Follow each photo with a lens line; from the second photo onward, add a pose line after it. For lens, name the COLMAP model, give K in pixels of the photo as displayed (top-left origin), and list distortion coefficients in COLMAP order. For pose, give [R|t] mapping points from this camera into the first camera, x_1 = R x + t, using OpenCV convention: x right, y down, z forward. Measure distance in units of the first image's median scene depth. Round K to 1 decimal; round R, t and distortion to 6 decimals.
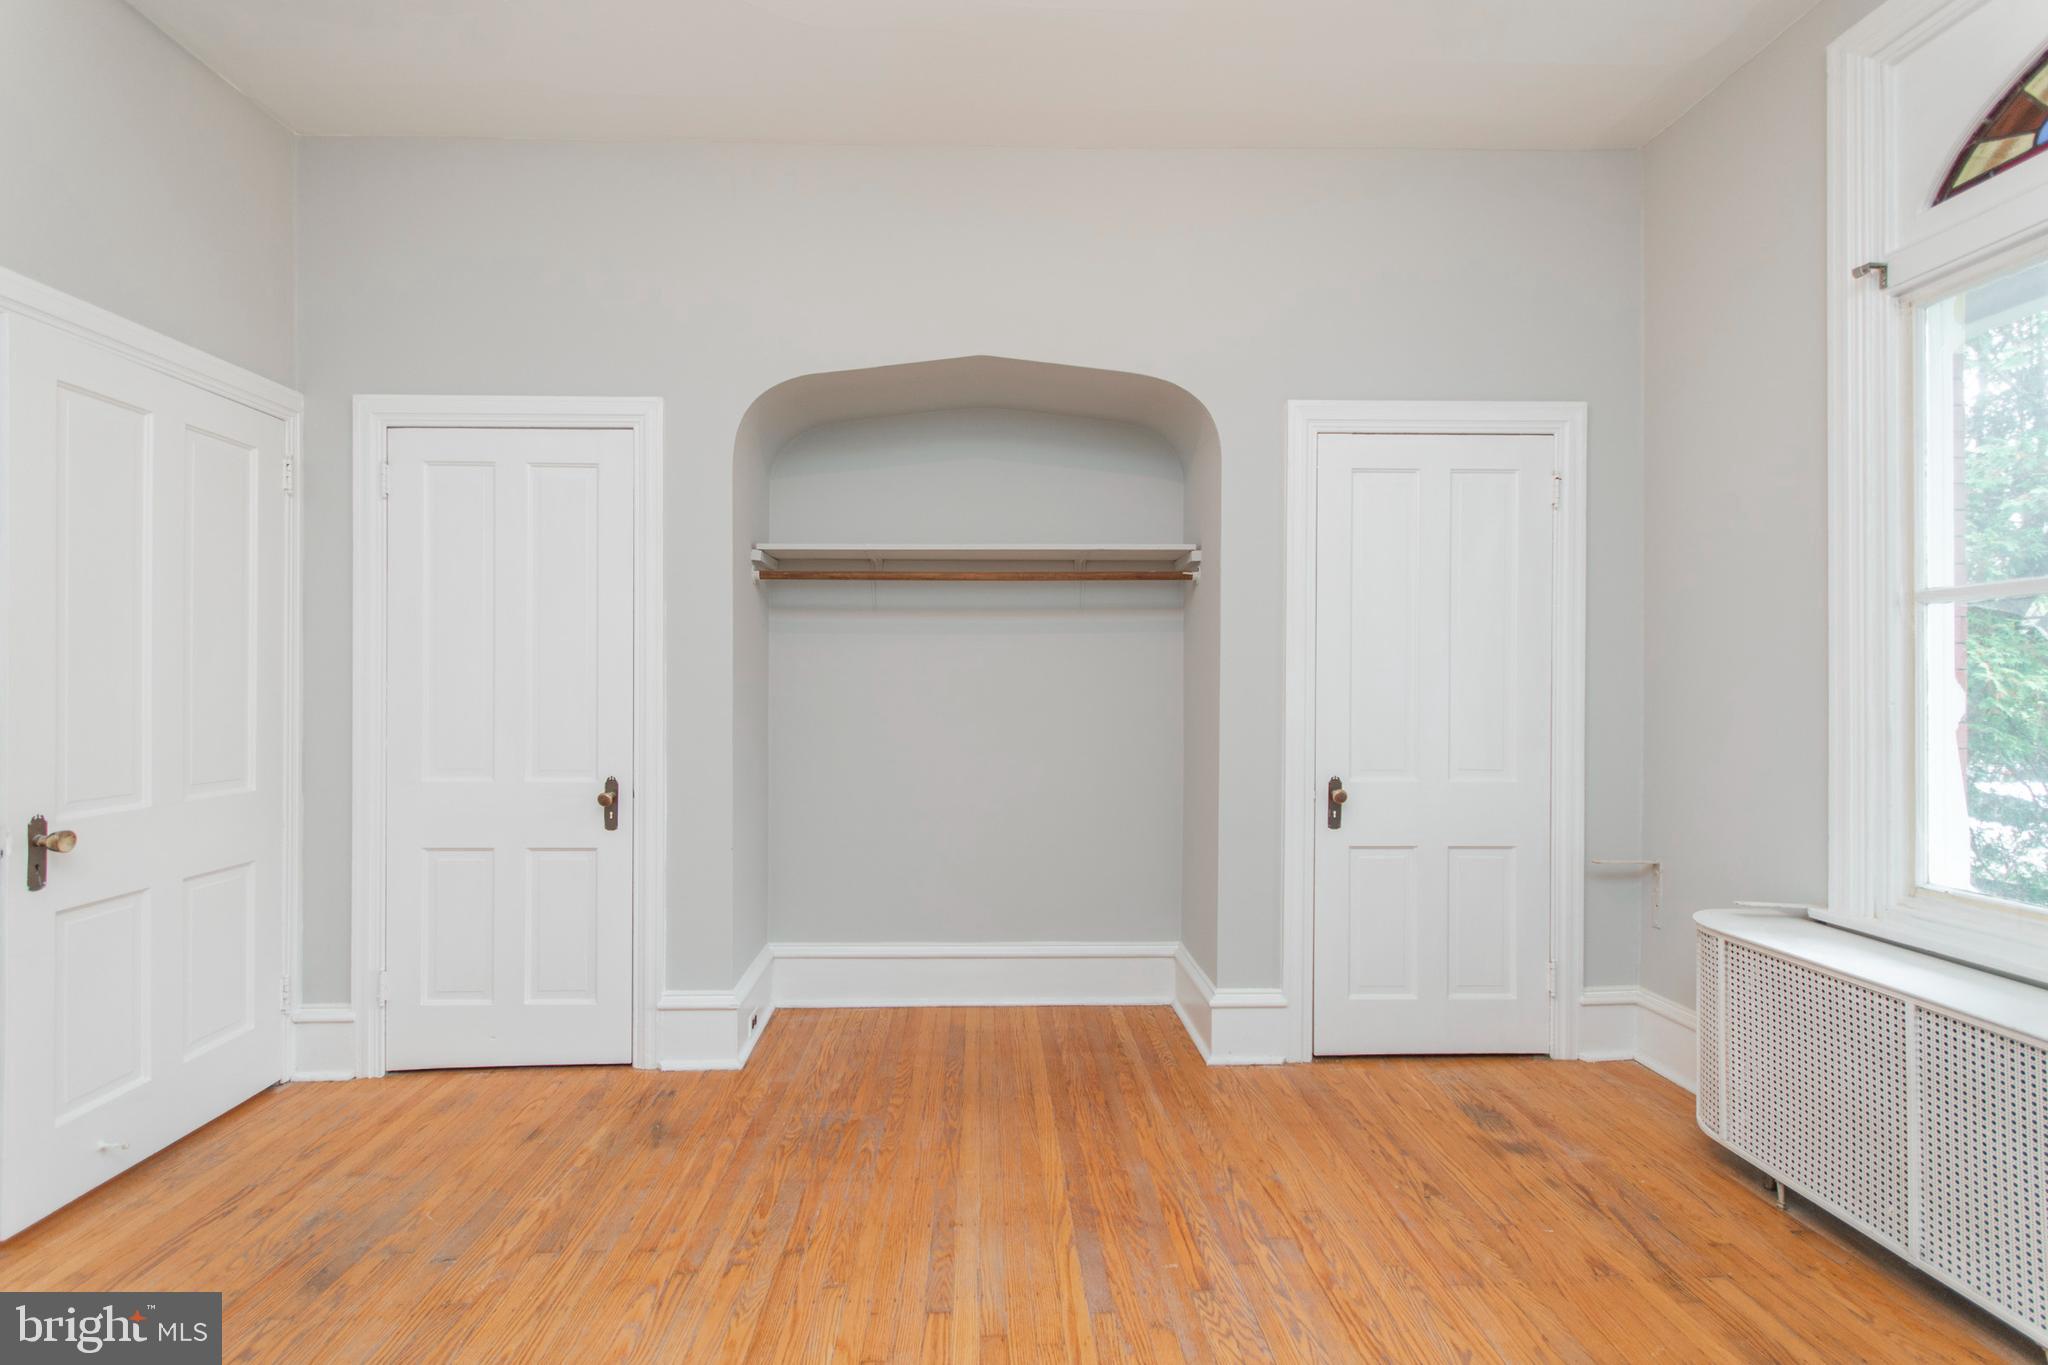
lens RADIAL K [[920.2, 0, 1013.0], [0, 920.2, 683.4], [0, 0, 1]] dist [0.005621, 0.000141]
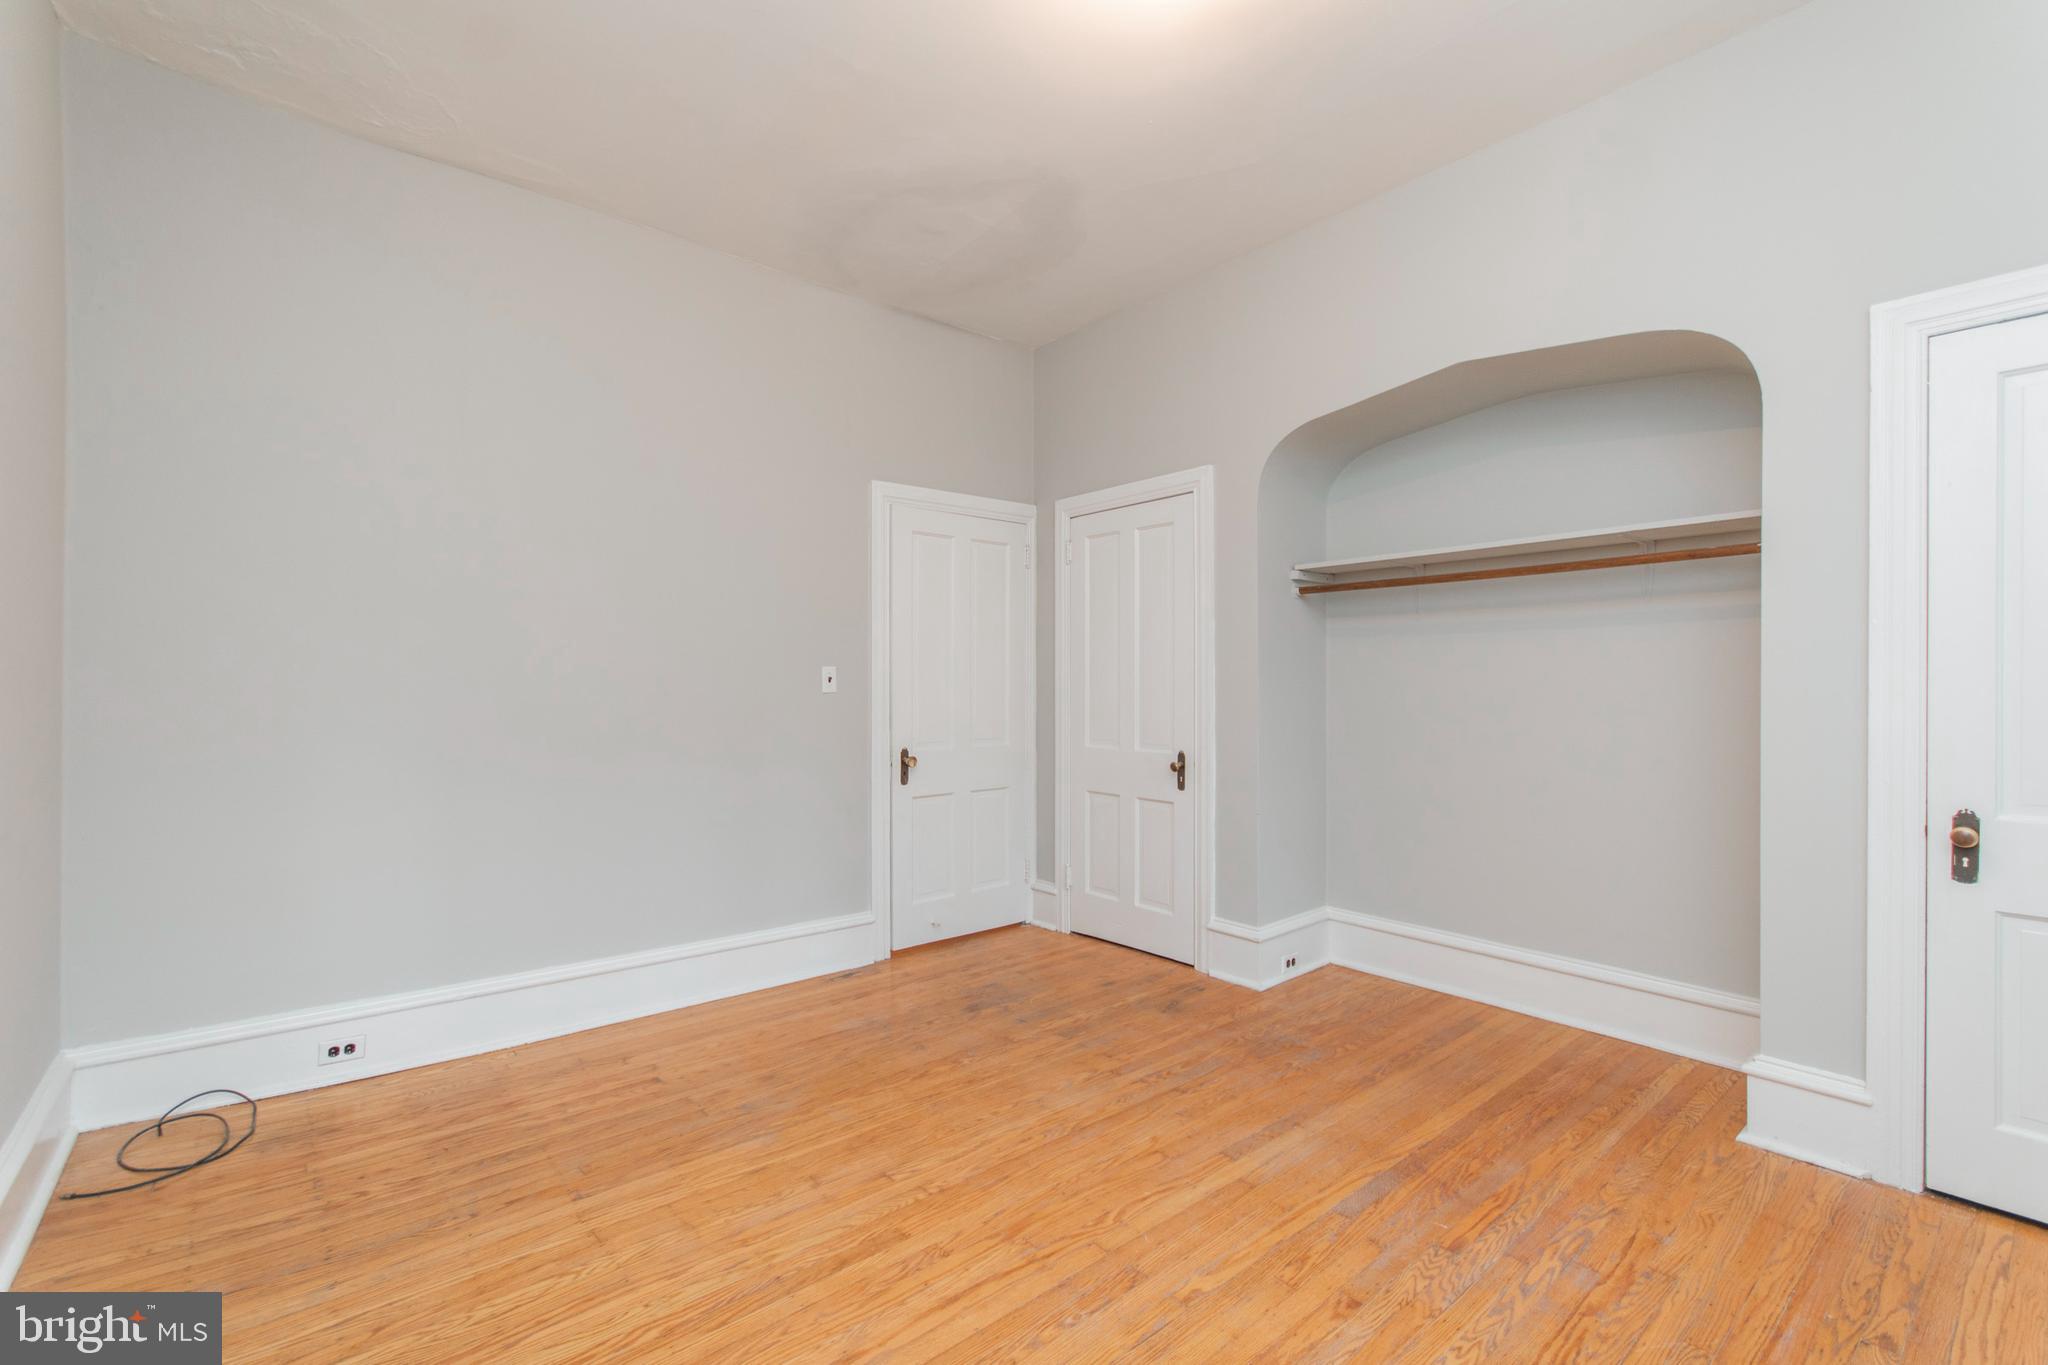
lens RADIAL K [[920.2, 0, 991.6], [0, 920.2, 651.4], [0, 0, 1]] dist [0.005621, 0.000141]
pose [[0.611826, -0.019784, -0.790745, 0.534577], [-0.000733, 0.999673, -0.025578, -0.013522], [0.790992, 0.016229, 0.611611, -0.073816]]
